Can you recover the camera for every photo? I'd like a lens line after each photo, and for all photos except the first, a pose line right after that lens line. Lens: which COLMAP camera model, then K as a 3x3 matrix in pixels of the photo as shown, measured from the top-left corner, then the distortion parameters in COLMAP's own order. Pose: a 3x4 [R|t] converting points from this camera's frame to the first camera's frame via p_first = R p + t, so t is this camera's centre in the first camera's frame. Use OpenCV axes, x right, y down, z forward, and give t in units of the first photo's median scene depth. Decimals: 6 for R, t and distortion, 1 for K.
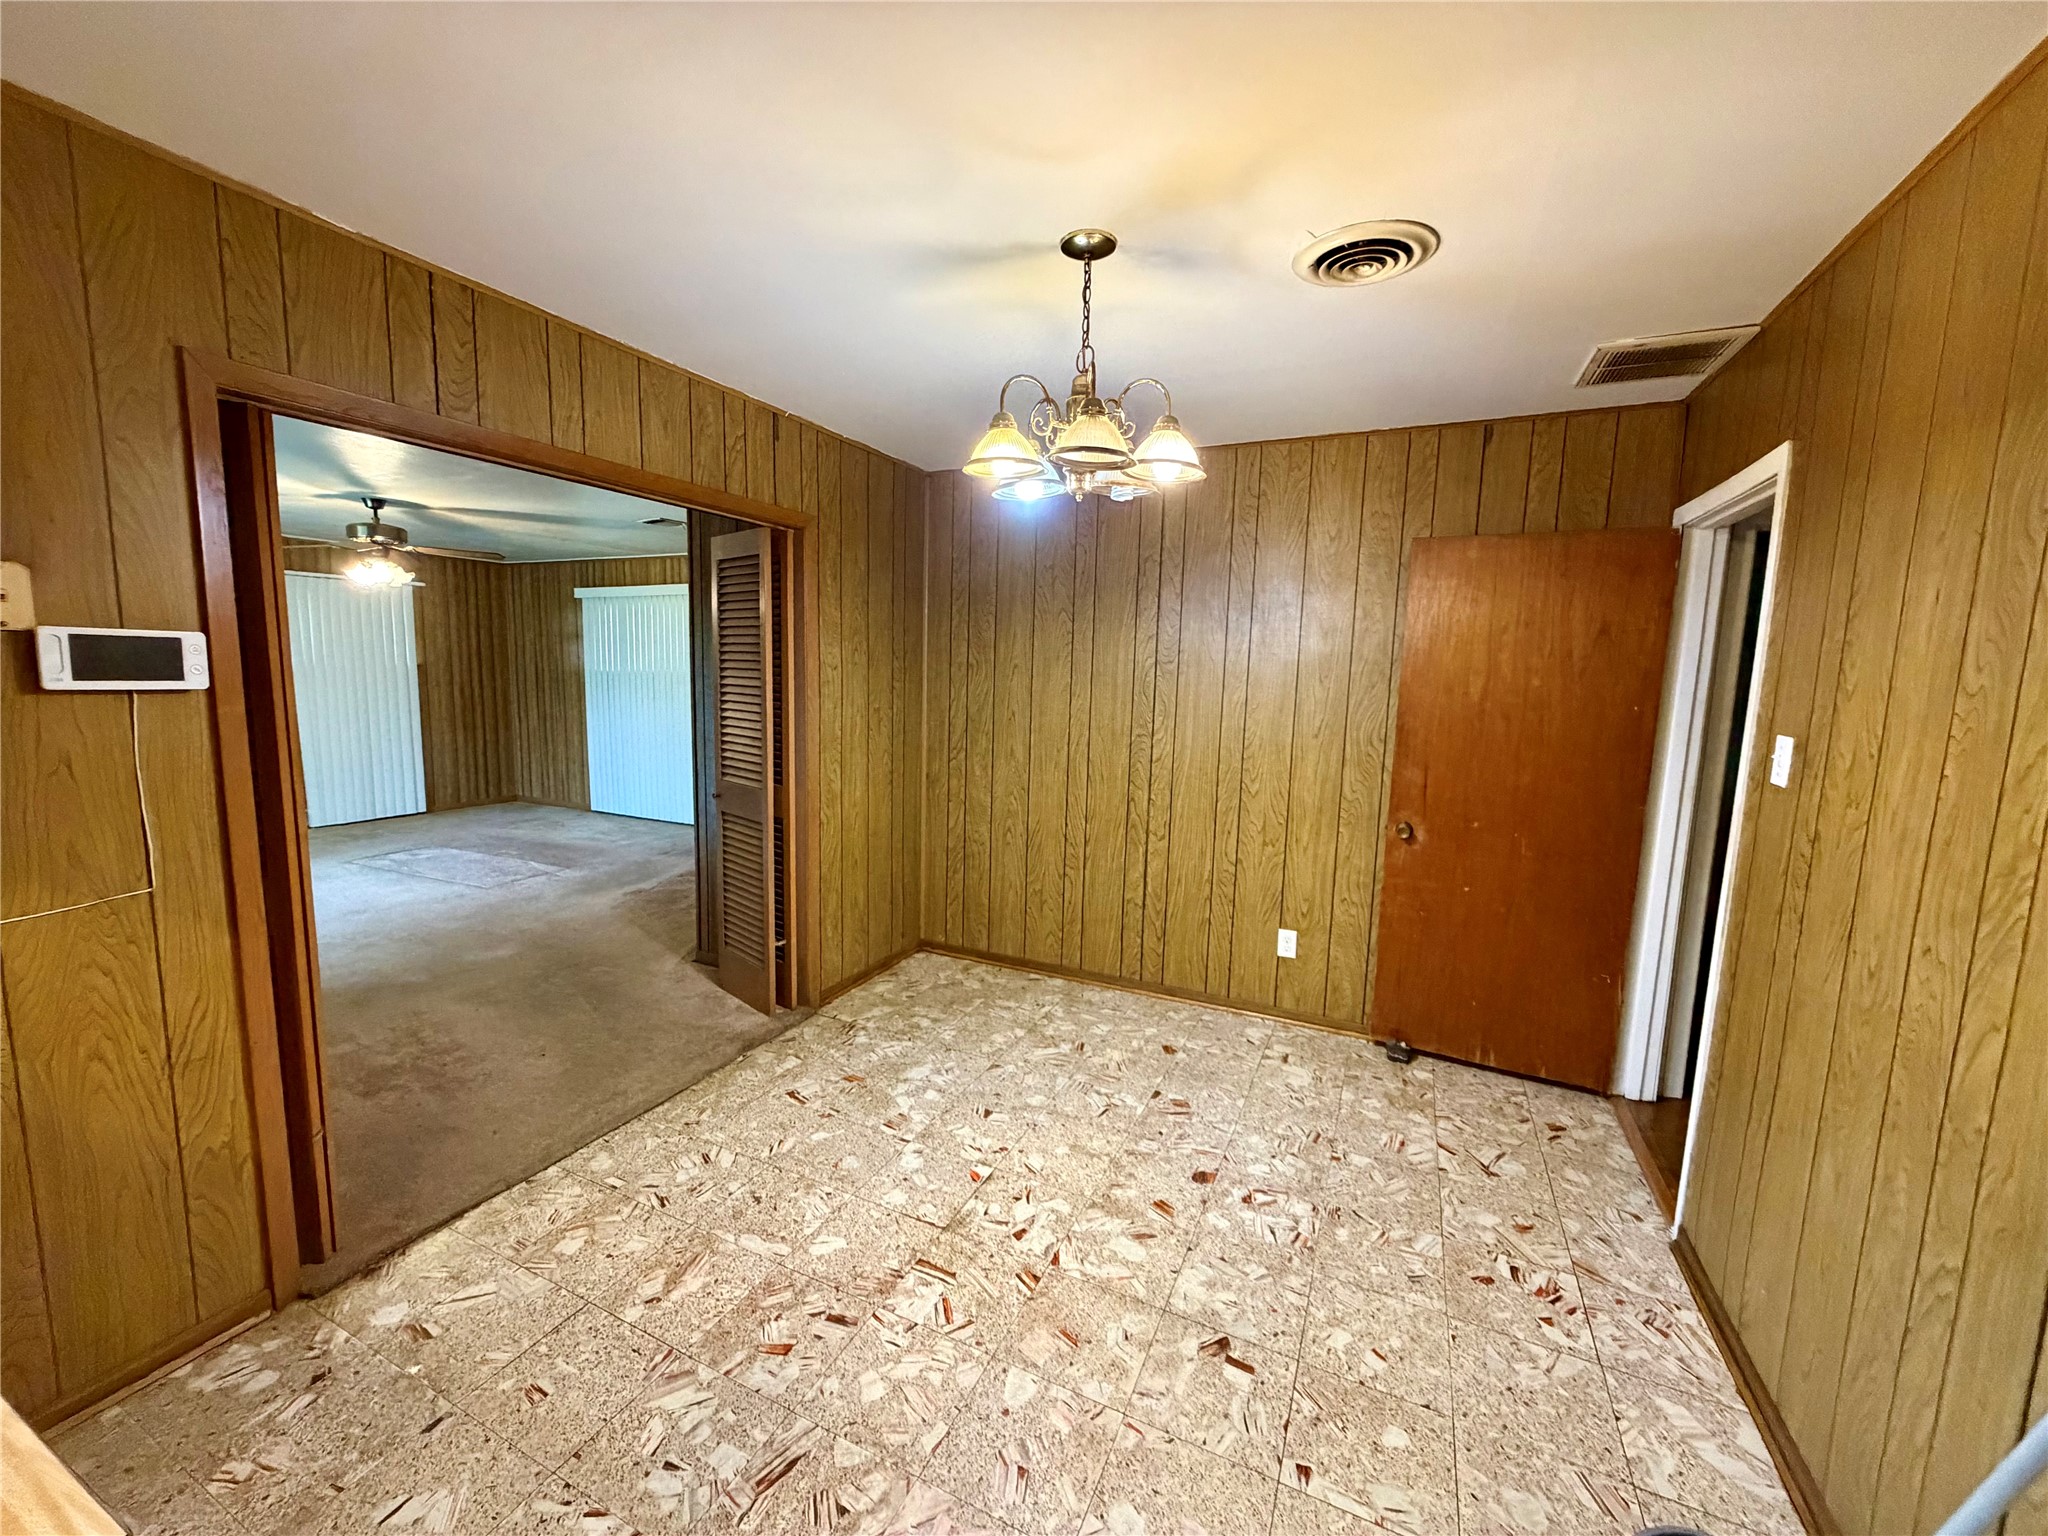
lens RADIAL K [[814.8, 0, 1011.7], [0, 814.8, 768.6], [0, 0, 1]] dist [-0.004382, 0.001736]
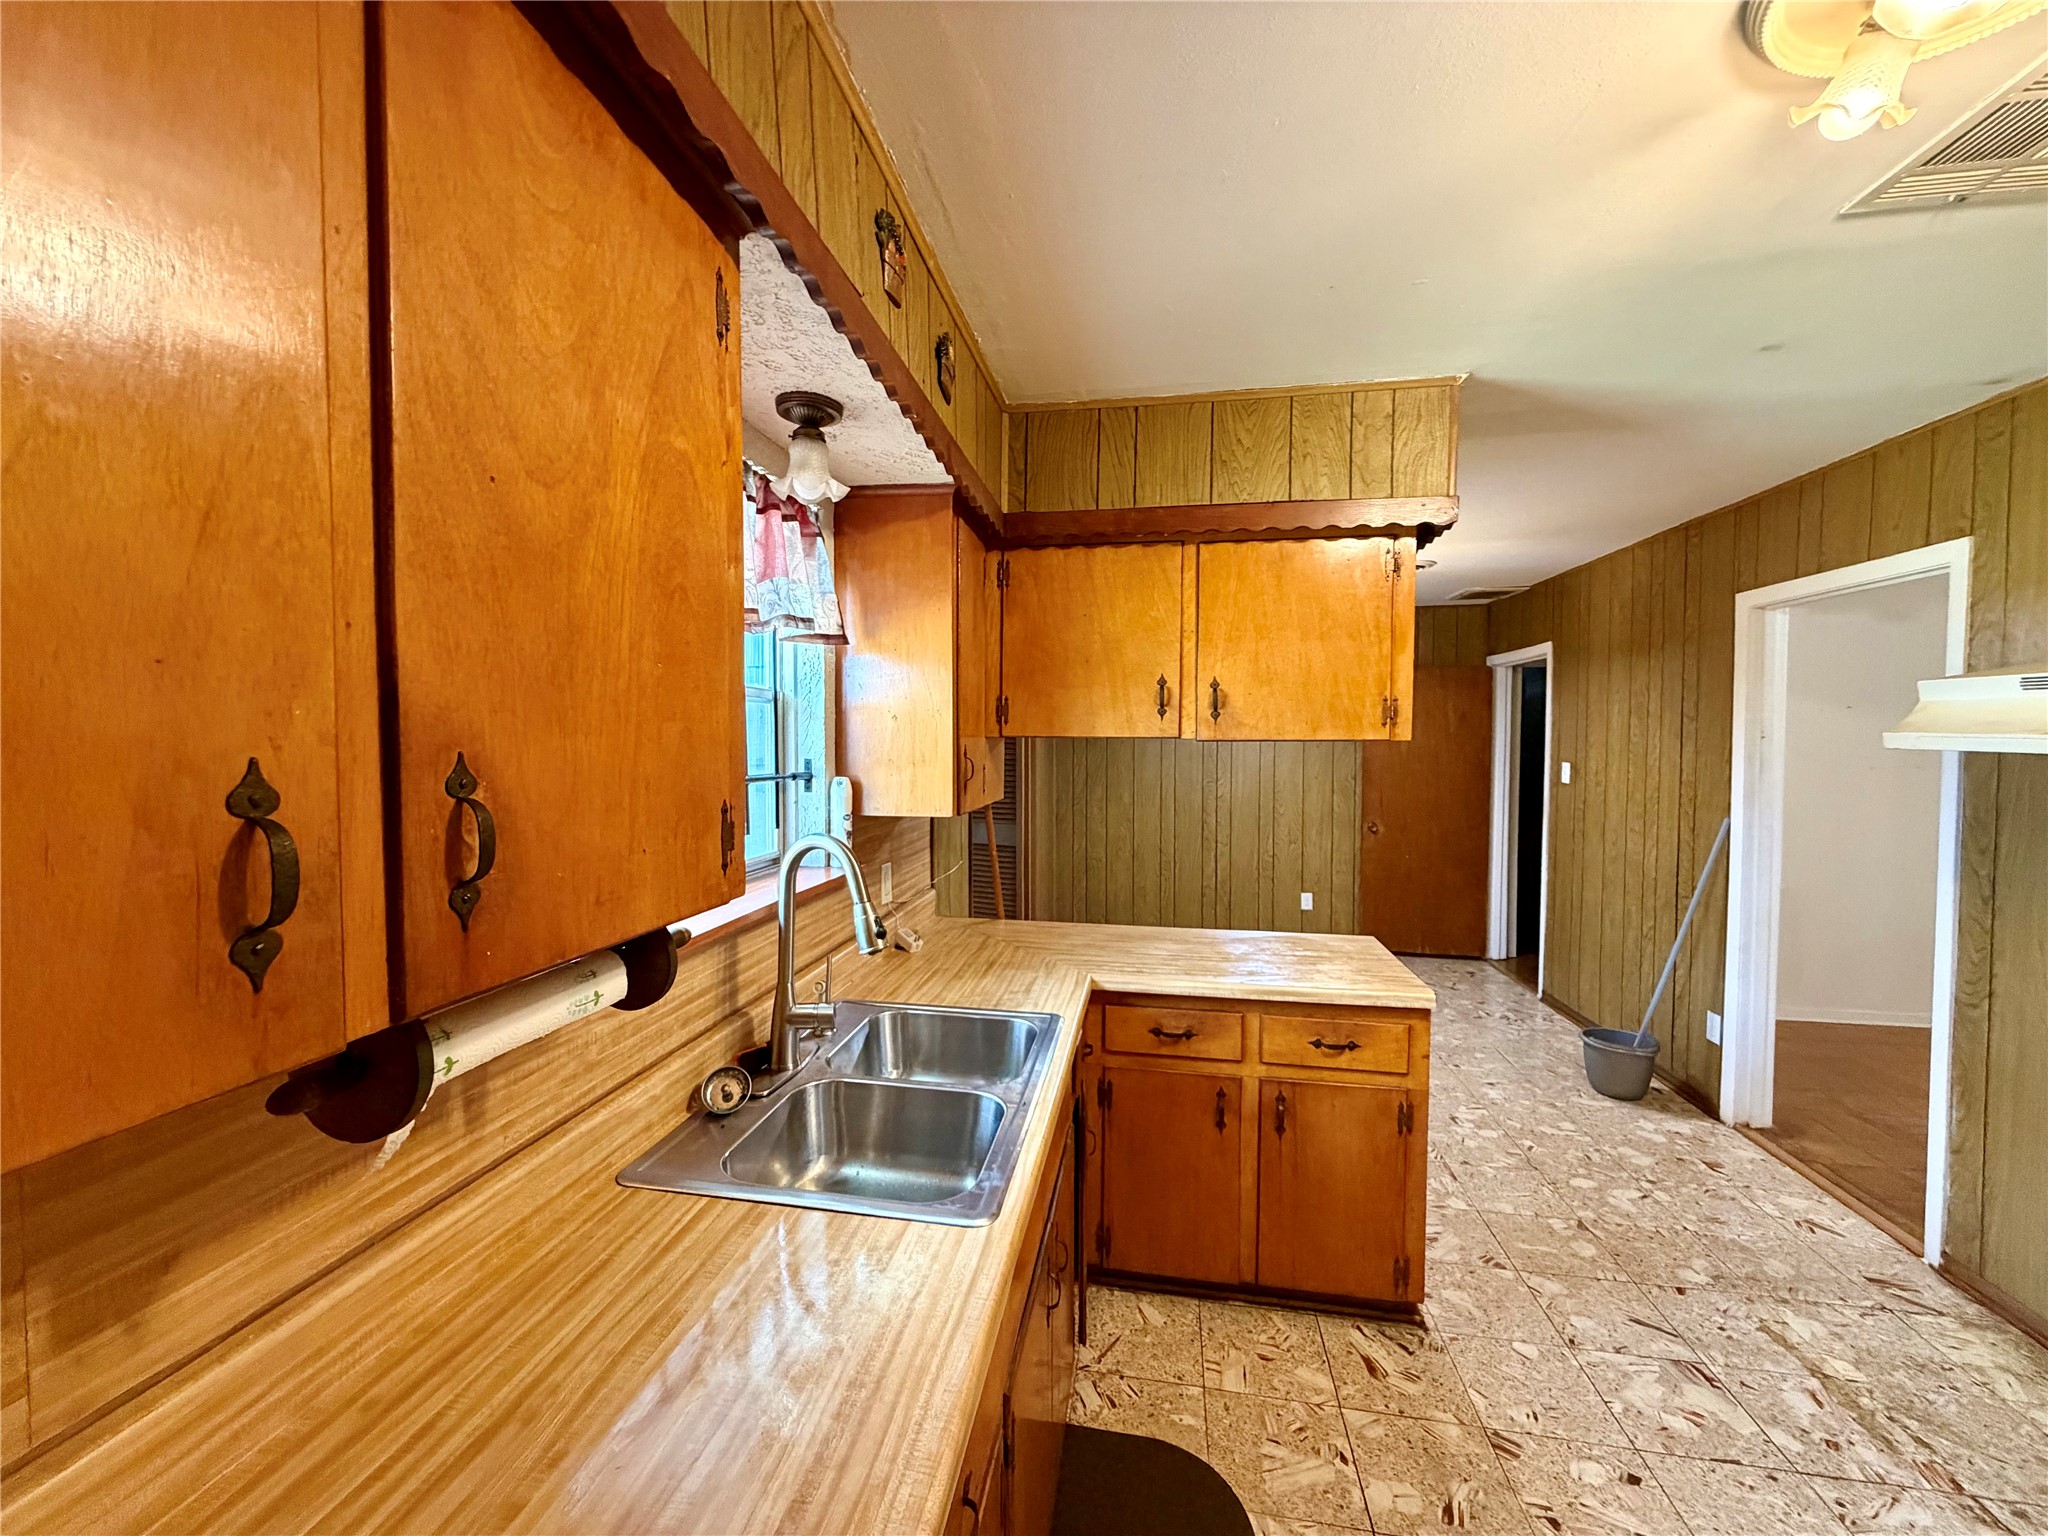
lens RADIAL K [[814.8, 0, 1010.1], [0, 814.8, 768.7], [0, 0, 1]] dist [-0.004382, 0.001736]
pose [[0.964304, -0.034746, 0.262509, -1.195514], [0.057022, 0.995343, -0.077718, 0.067263], [-0.258586, 0.089913, 0.961795, -0.842420]]
